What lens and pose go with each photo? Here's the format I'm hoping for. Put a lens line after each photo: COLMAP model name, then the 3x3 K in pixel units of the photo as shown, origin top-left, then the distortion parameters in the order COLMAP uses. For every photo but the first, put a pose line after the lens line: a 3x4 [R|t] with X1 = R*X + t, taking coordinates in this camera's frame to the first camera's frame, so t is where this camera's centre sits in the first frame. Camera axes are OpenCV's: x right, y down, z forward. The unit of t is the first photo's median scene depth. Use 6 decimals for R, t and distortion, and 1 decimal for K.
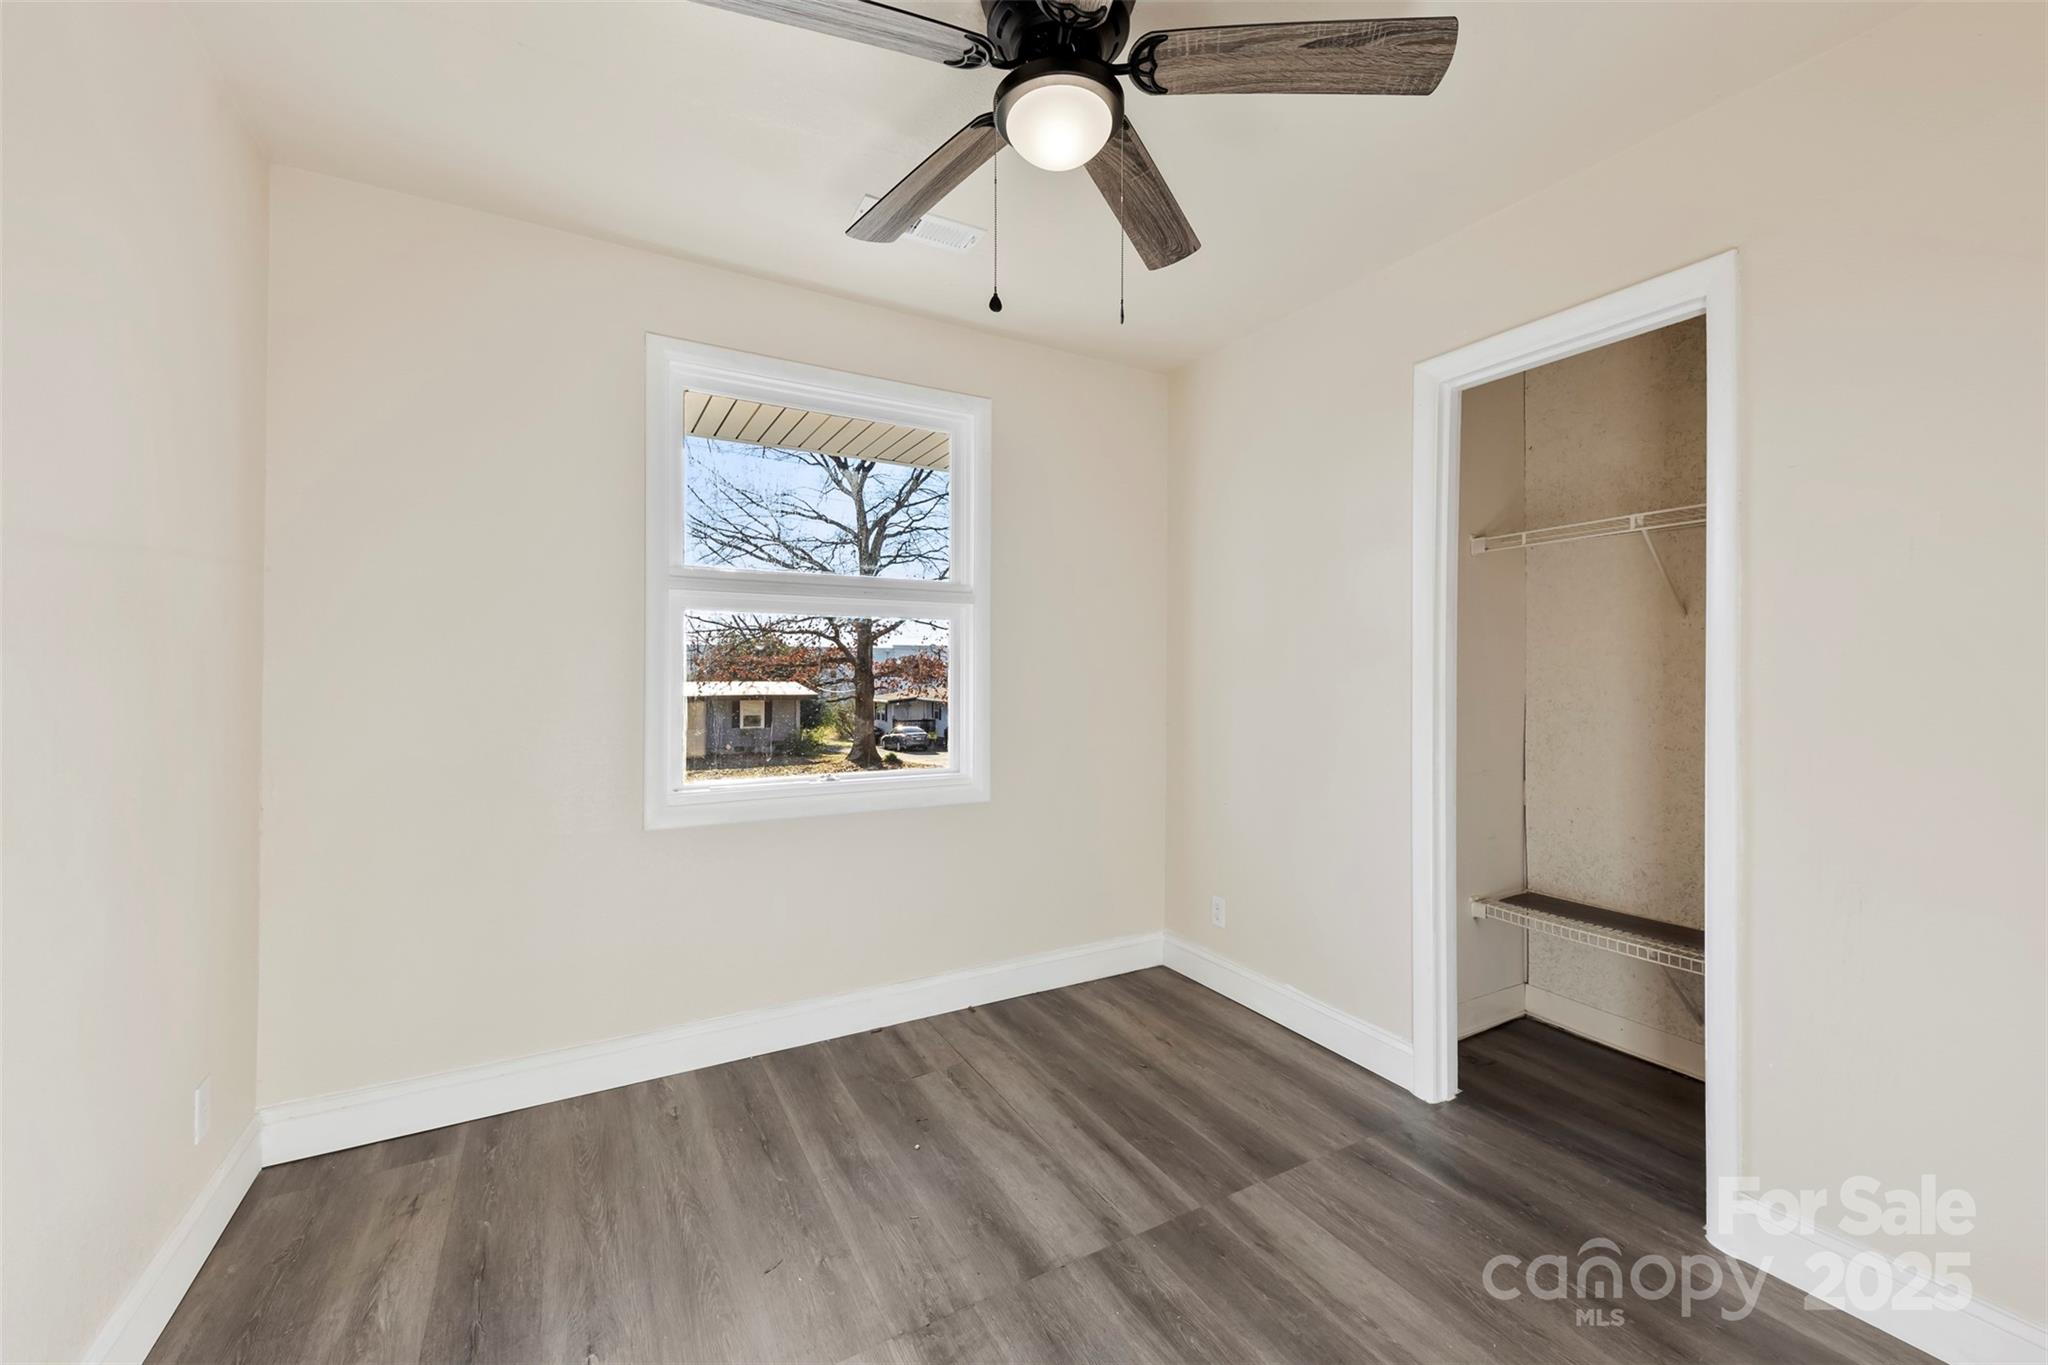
lens RADIAL K [[807.7, 0, 1035.6], [0, 807.7, 670.5], [0, 0, 1]] dist [0.022241, -0.008420]
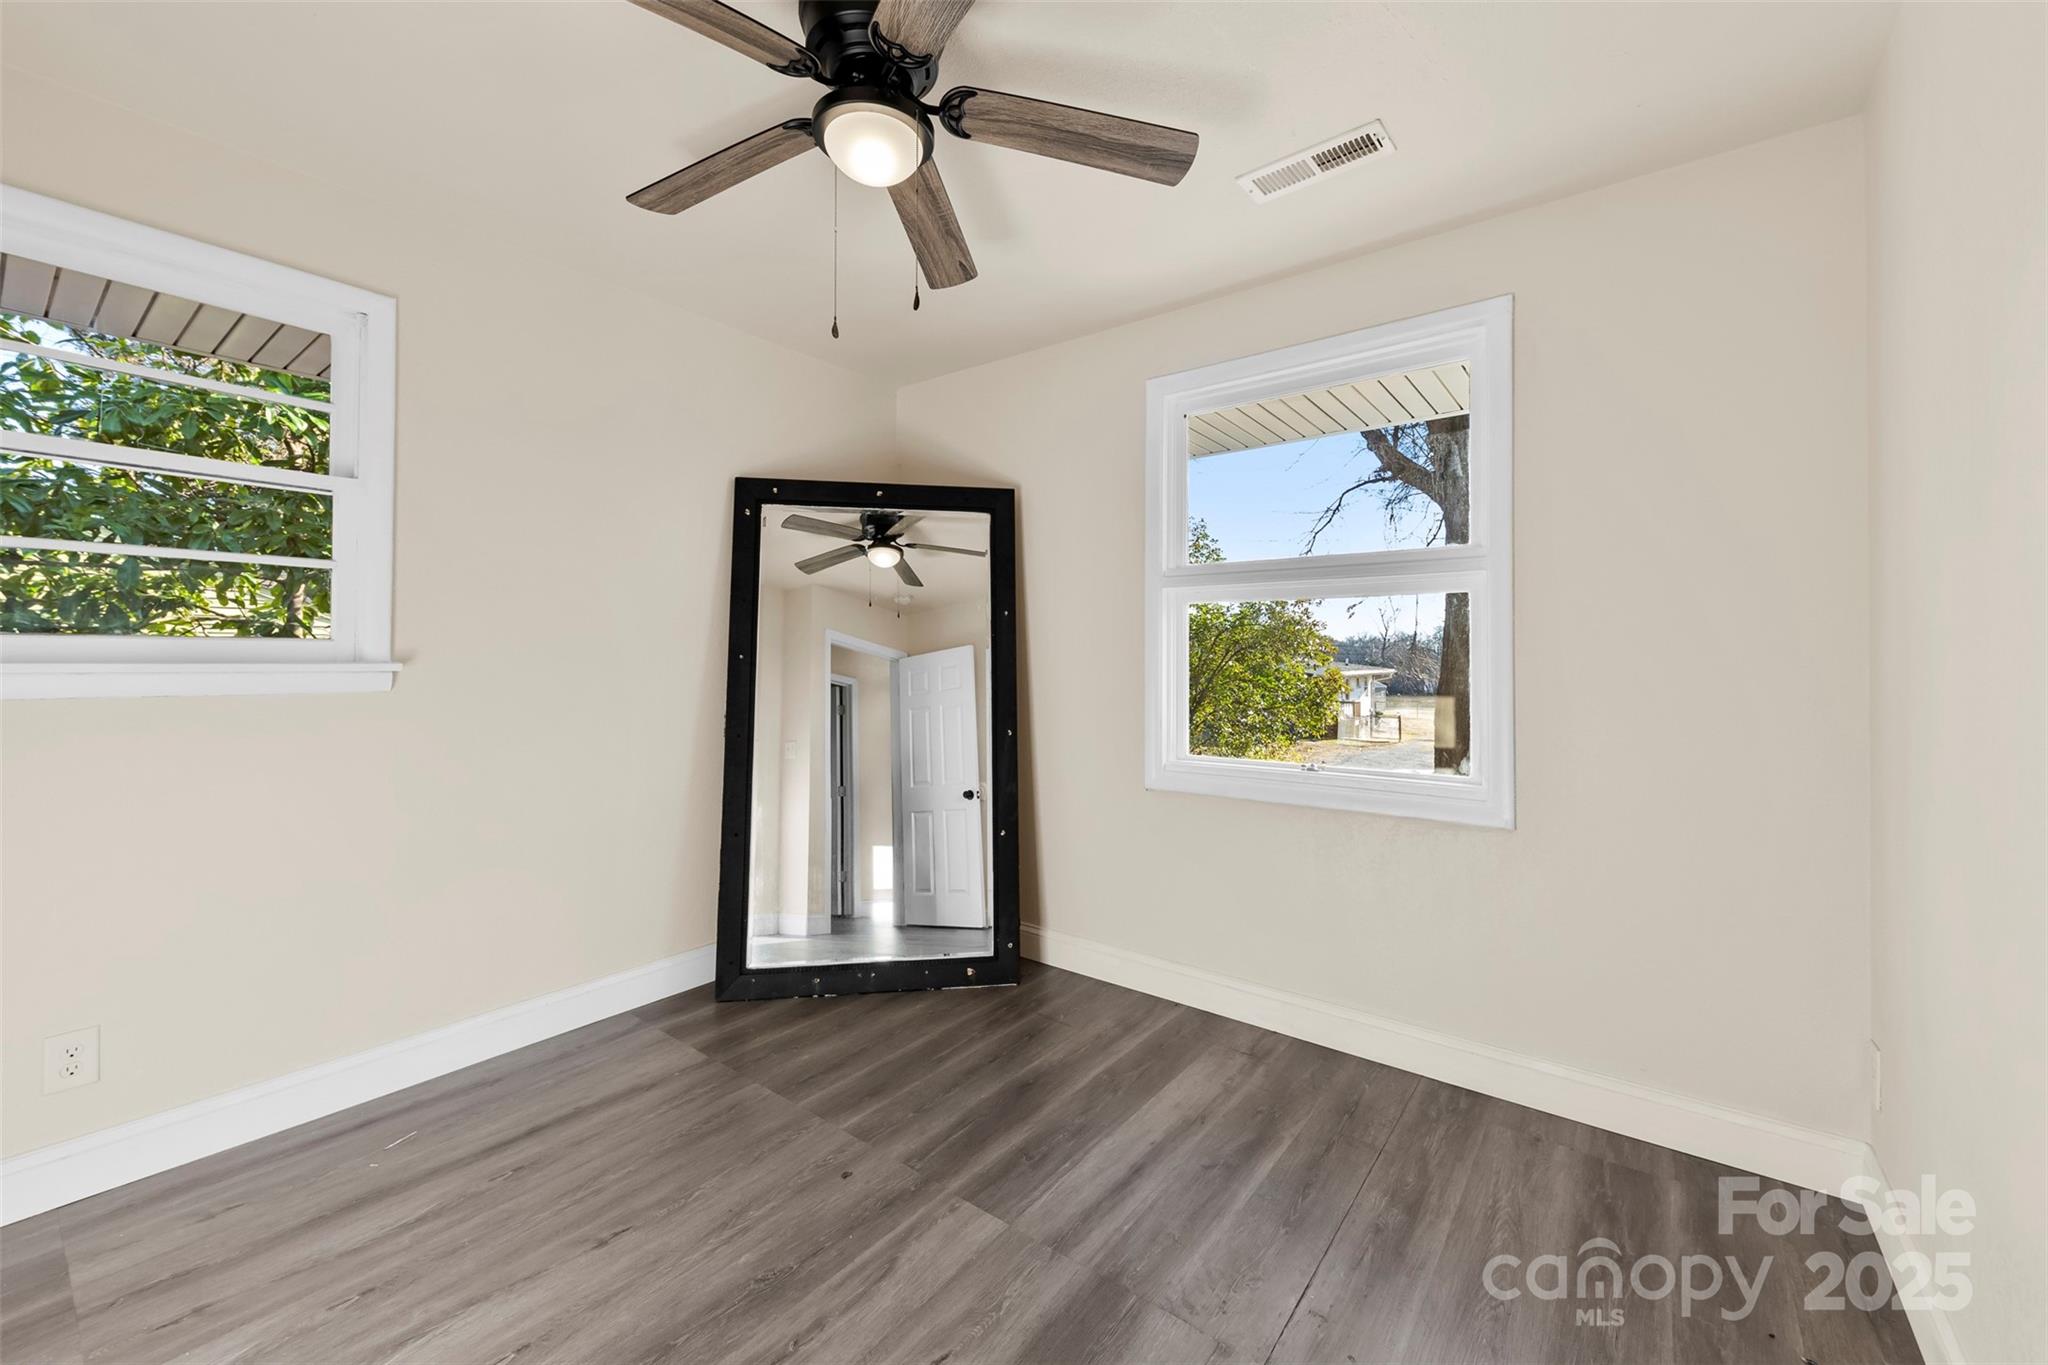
lens RADIAL K [[793.1, 0, 1024.0], [0, 793.1, 682.5], [0, 0, 1]] dist [0.016575, -0.006628]
pose [[0.376427, 0.025696, -0.926090, 0.580982], [-0.002355, 0.999639, 0.026779, 0.005266], [0.926443, -0.007900, 0.376351, 0.366180]]
